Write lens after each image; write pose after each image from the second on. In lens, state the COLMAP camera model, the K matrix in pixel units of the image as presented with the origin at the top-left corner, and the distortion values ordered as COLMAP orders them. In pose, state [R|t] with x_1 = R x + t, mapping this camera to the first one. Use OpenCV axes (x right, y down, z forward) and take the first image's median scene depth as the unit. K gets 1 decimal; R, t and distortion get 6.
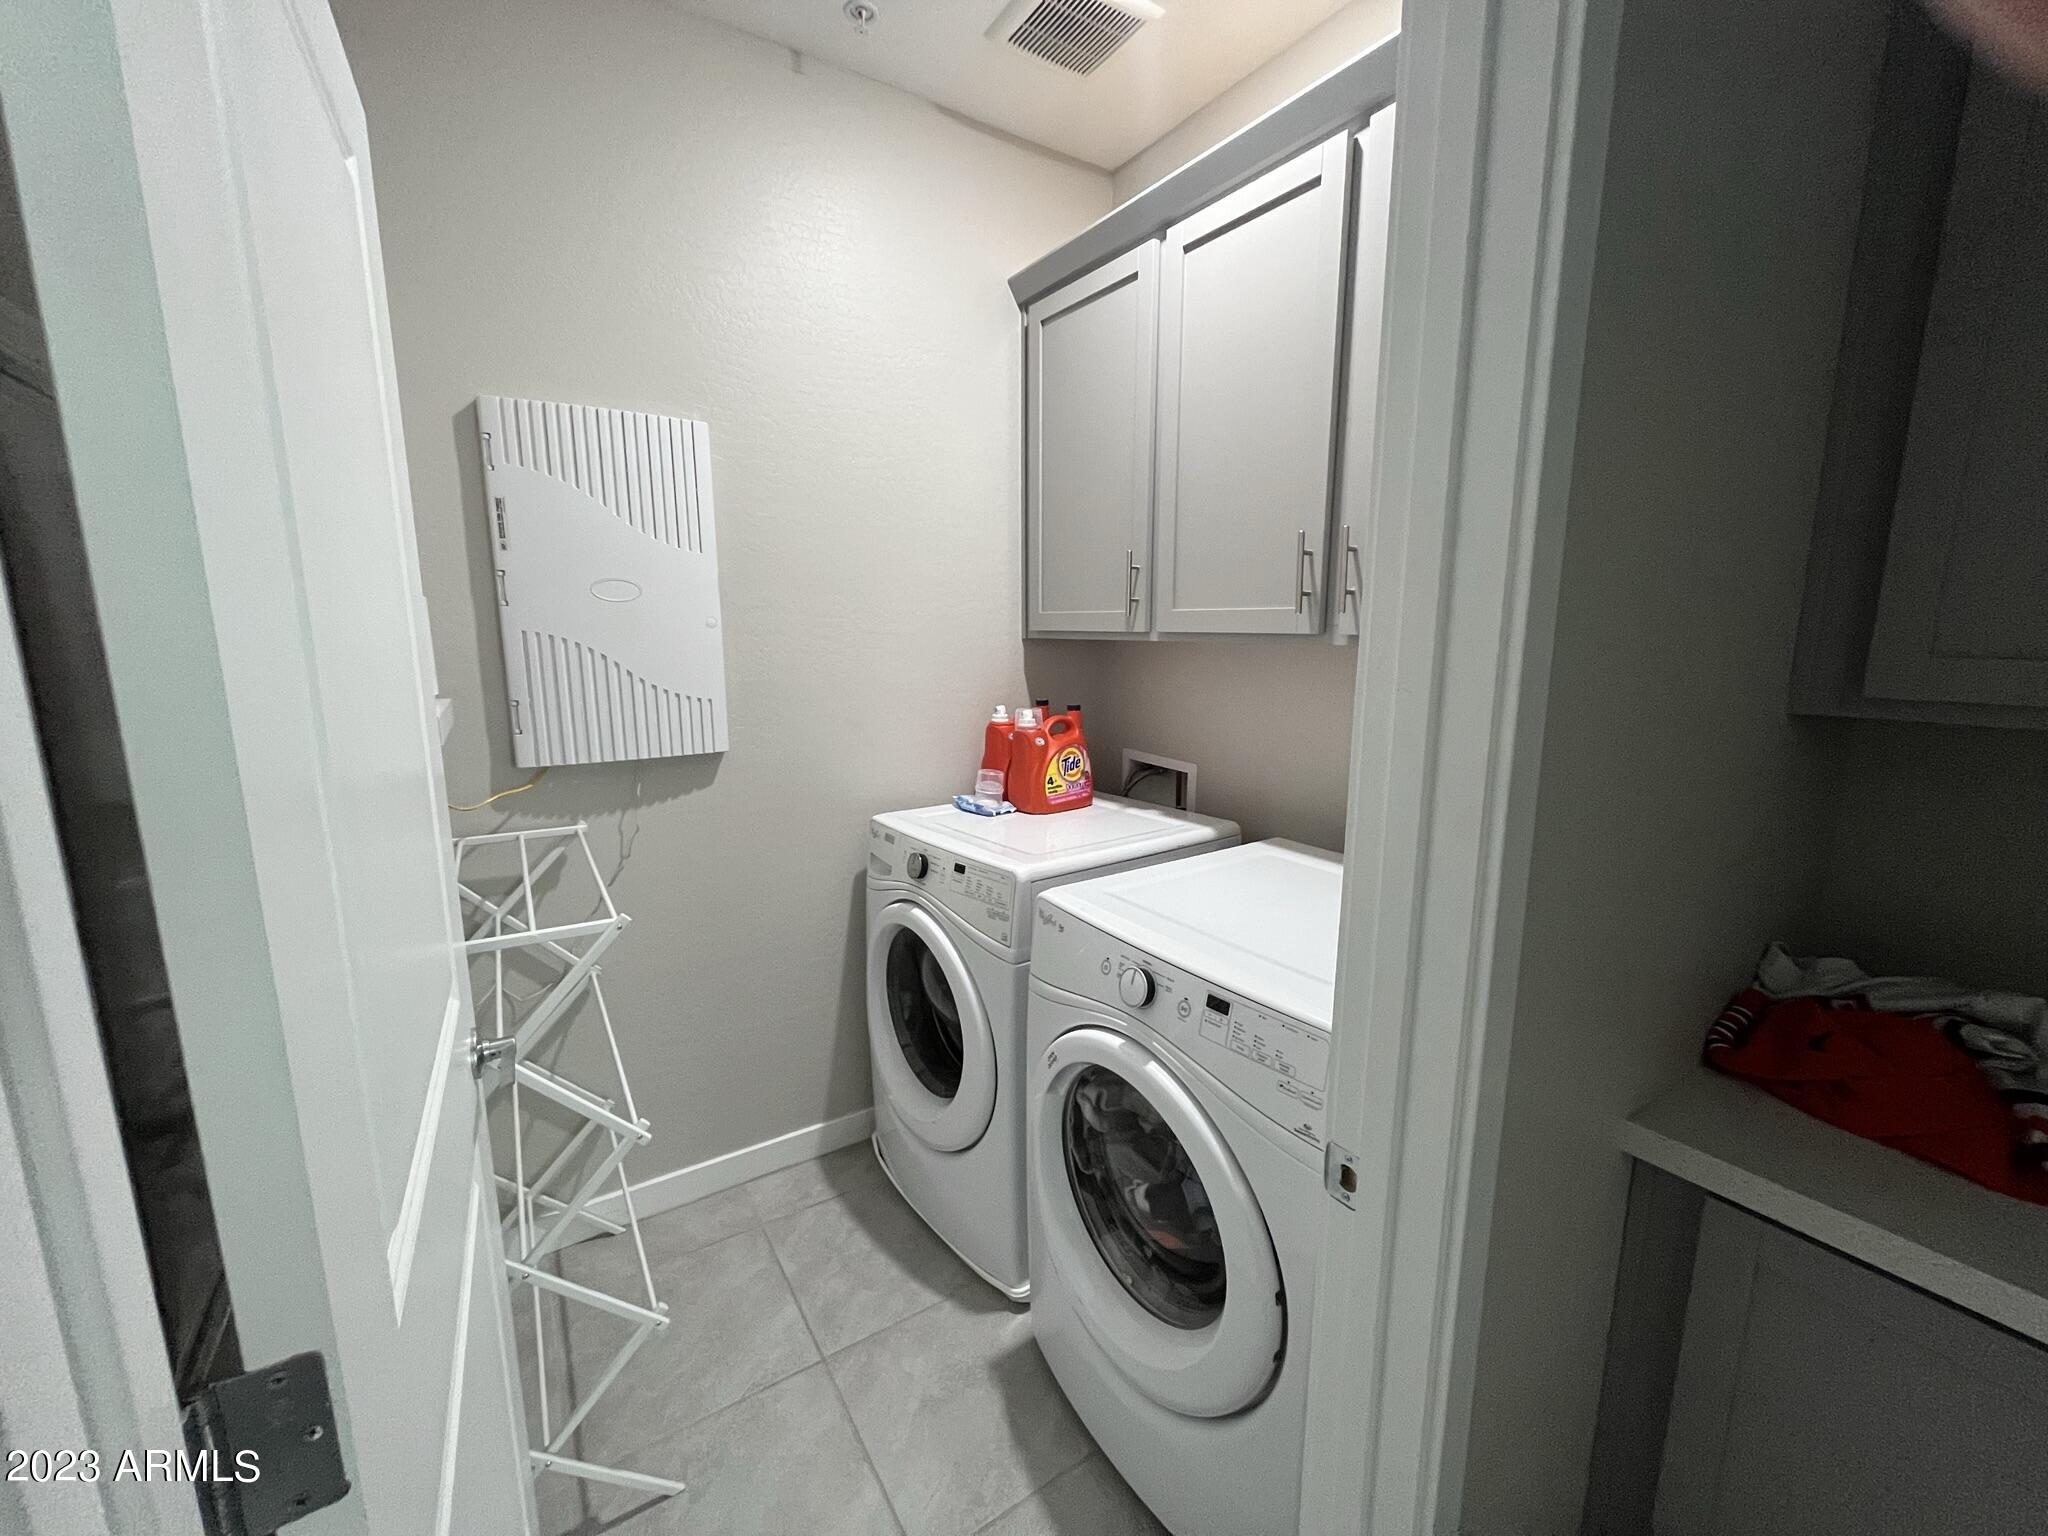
lens RADIAL K [[822.0, 0, 1030.9], [0, 822.0, 767.9], [0, 0, 1]] dist [-0.002366, 0.000078]
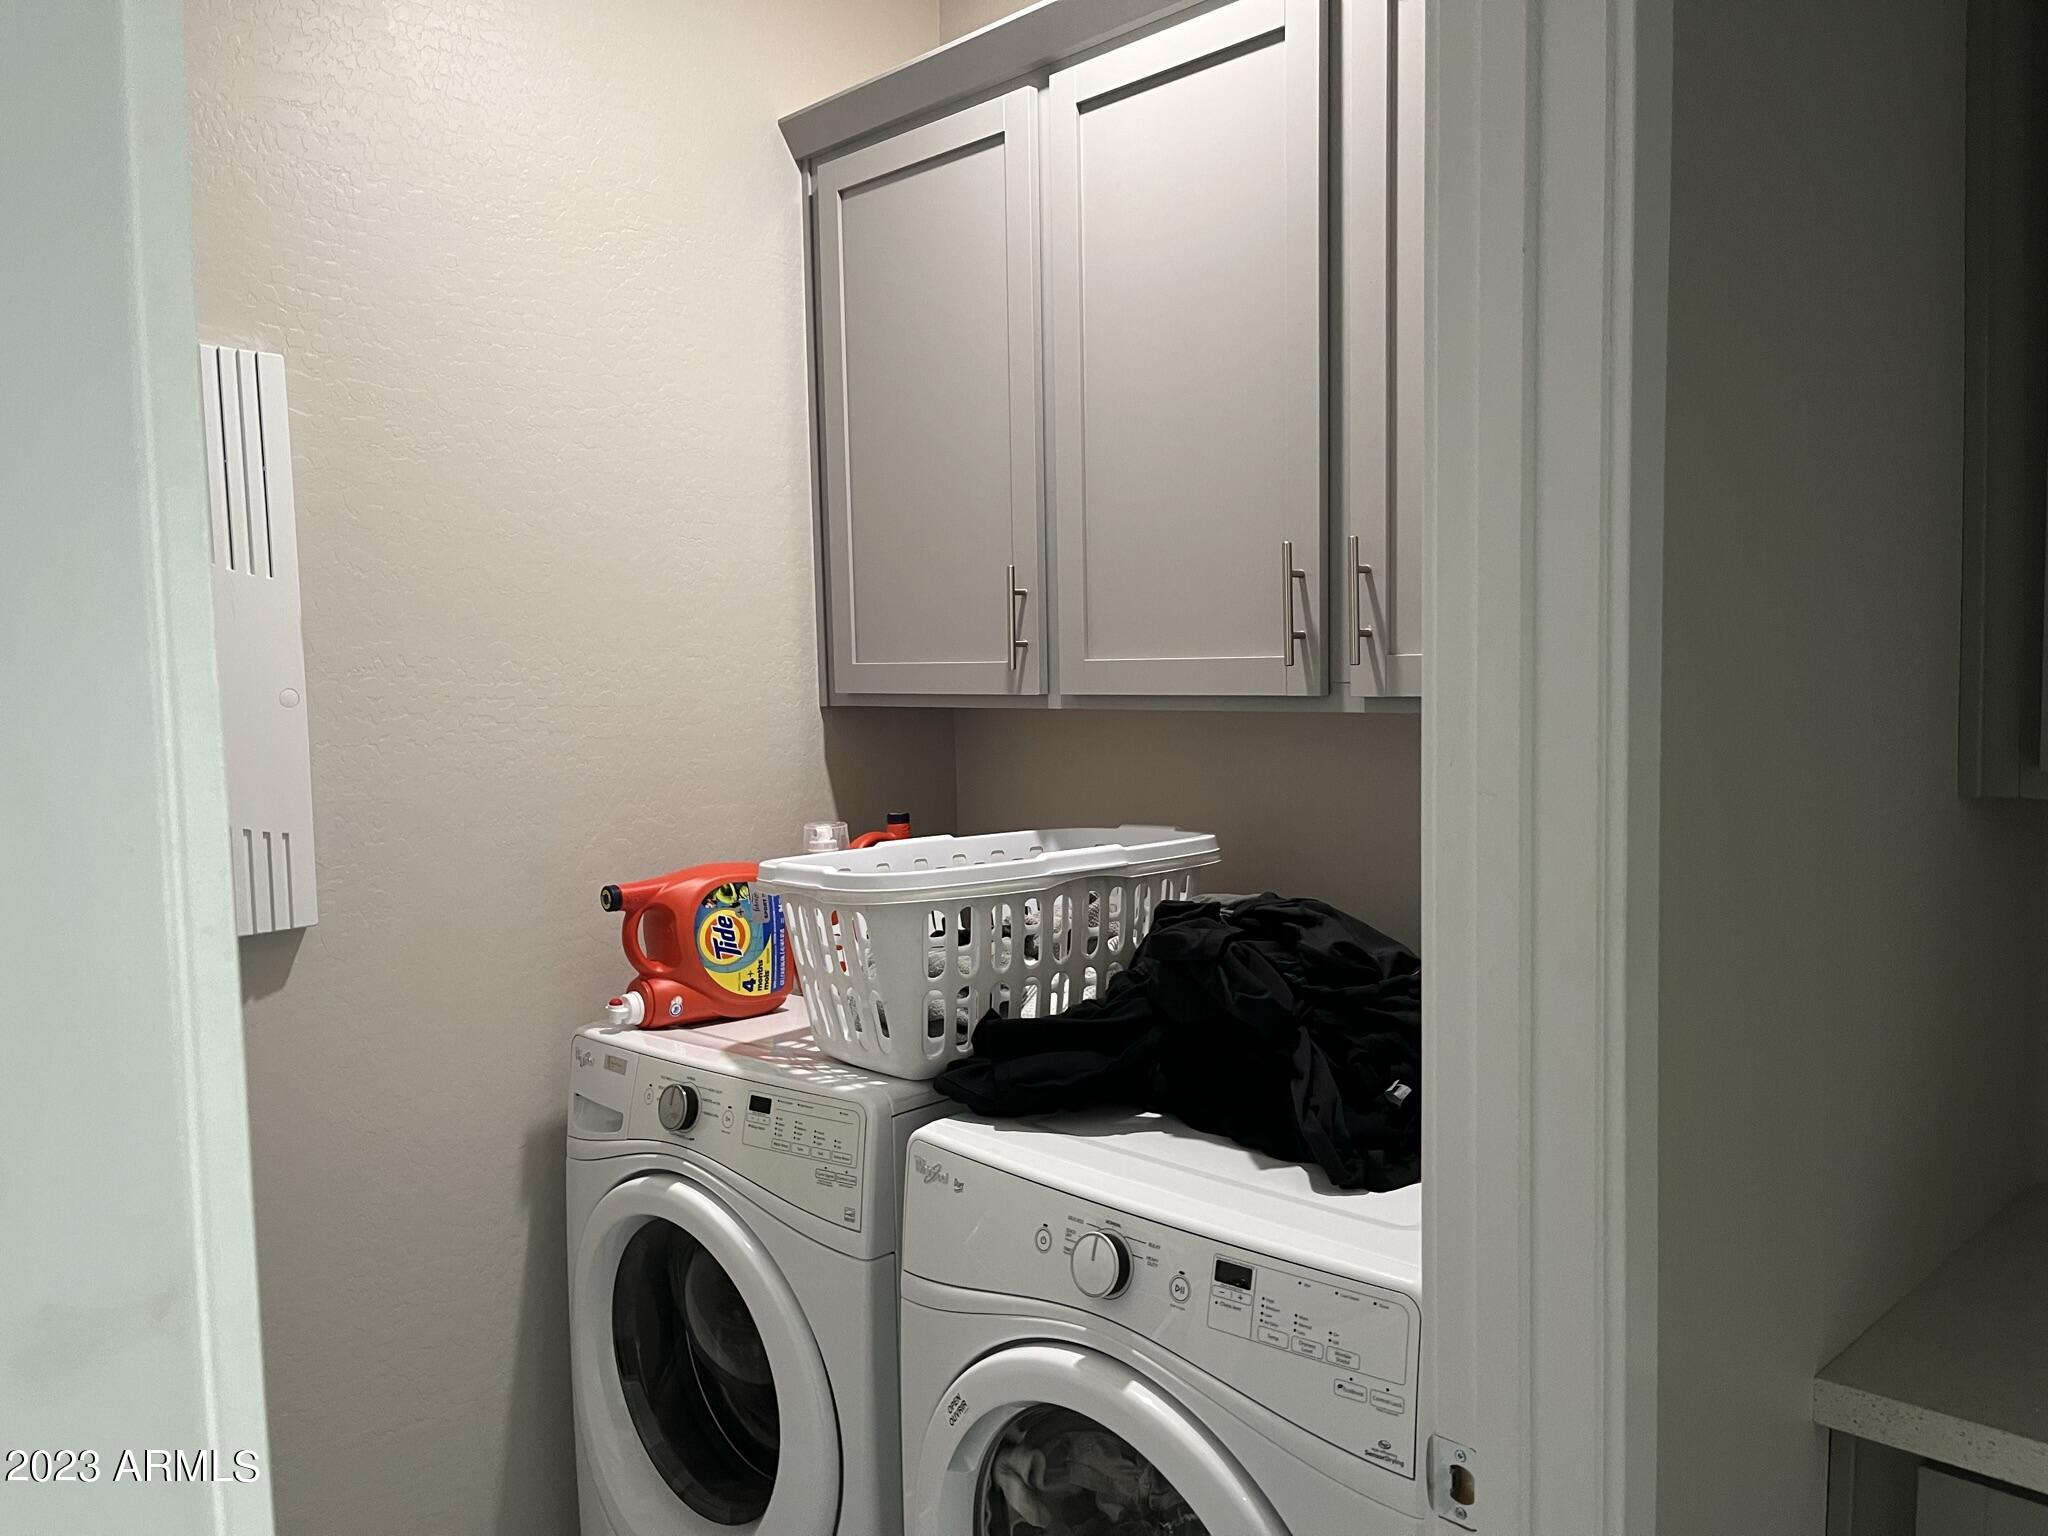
lens RADIAL K [[1549.9, 0, 1020.7], [0, 1549.9, 775.2], [0, 0, 1]] dist [0.047579, -0.042821]
pose [[0.983723, -0.033437, 0.176551, -0.101966], [0.050377, 0.994451, -0.092355, 0.000595], [-0.172483, 0.099746, 0.979949, -0.156005]]
